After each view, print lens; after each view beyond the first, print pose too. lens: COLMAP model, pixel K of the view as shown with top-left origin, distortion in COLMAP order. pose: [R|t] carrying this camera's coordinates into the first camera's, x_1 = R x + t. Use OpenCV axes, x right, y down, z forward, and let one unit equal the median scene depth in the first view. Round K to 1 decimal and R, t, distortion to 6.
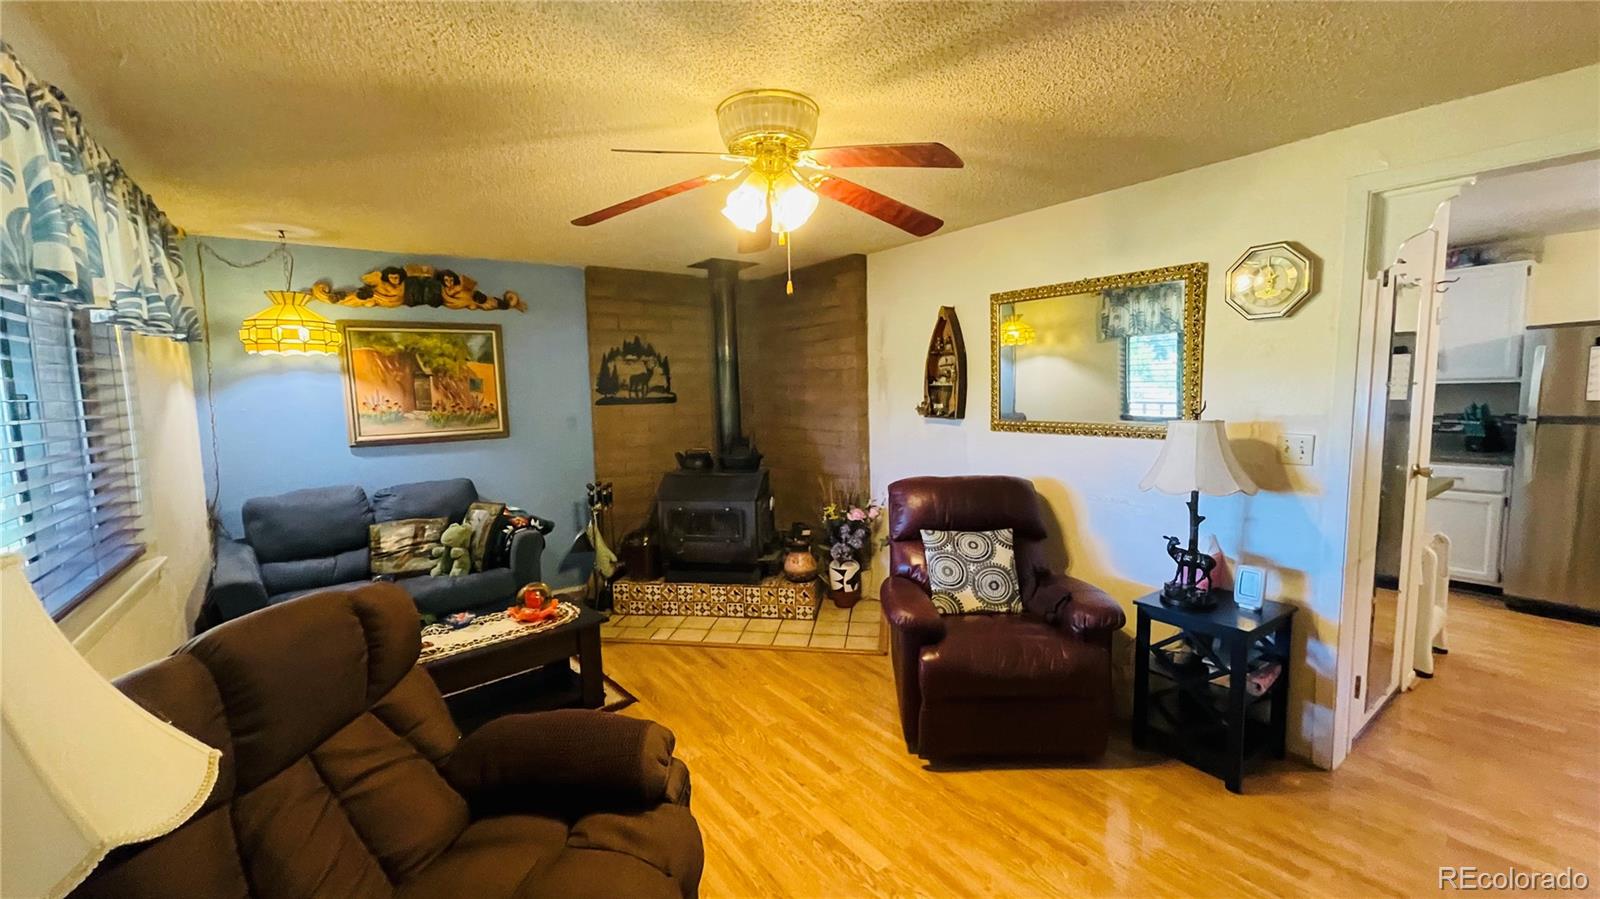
lens RADIAL K [[640.1, 0, 795.5], [0, 640.1, 453.6], [0, 0, 1]] dist [-0.002830, -0.000526]
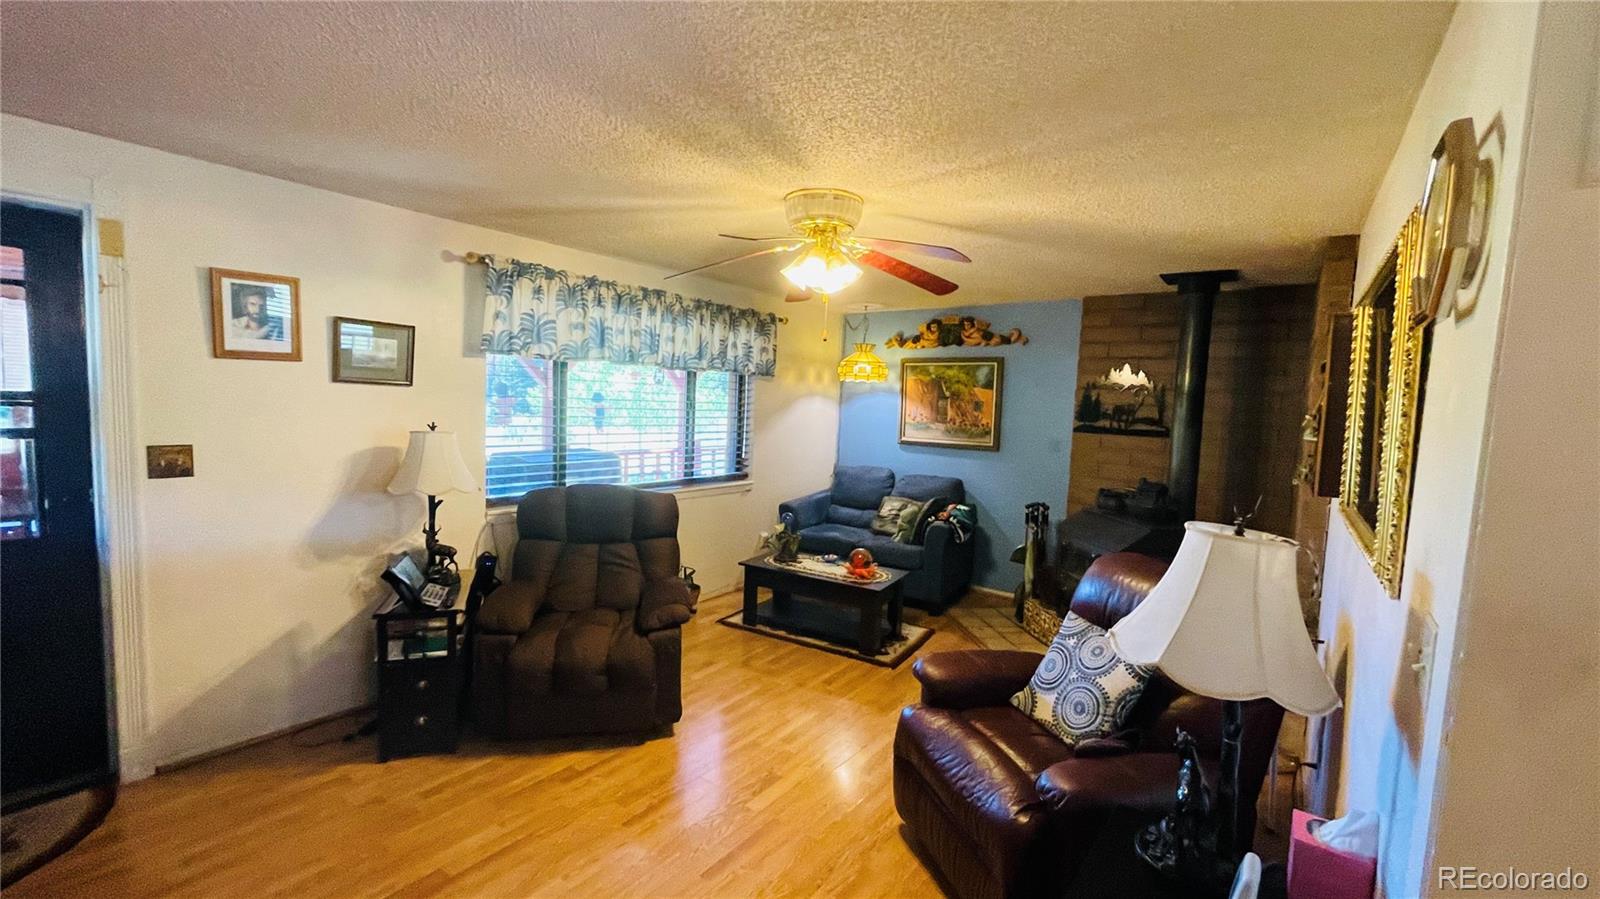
lens RADIAL K [[640.1, 0, 795.5], [0, 640.1, 446.2], [0, 0, 1]] dist [-0.002830, -0.000526]
pose [[0.295299, 0.104504, -0.949672, 0.618832], [-0.146301, 0.987223, 0.063144, -0.060878], [0.944137, 0.120291, 0.306815, 0.310421]]
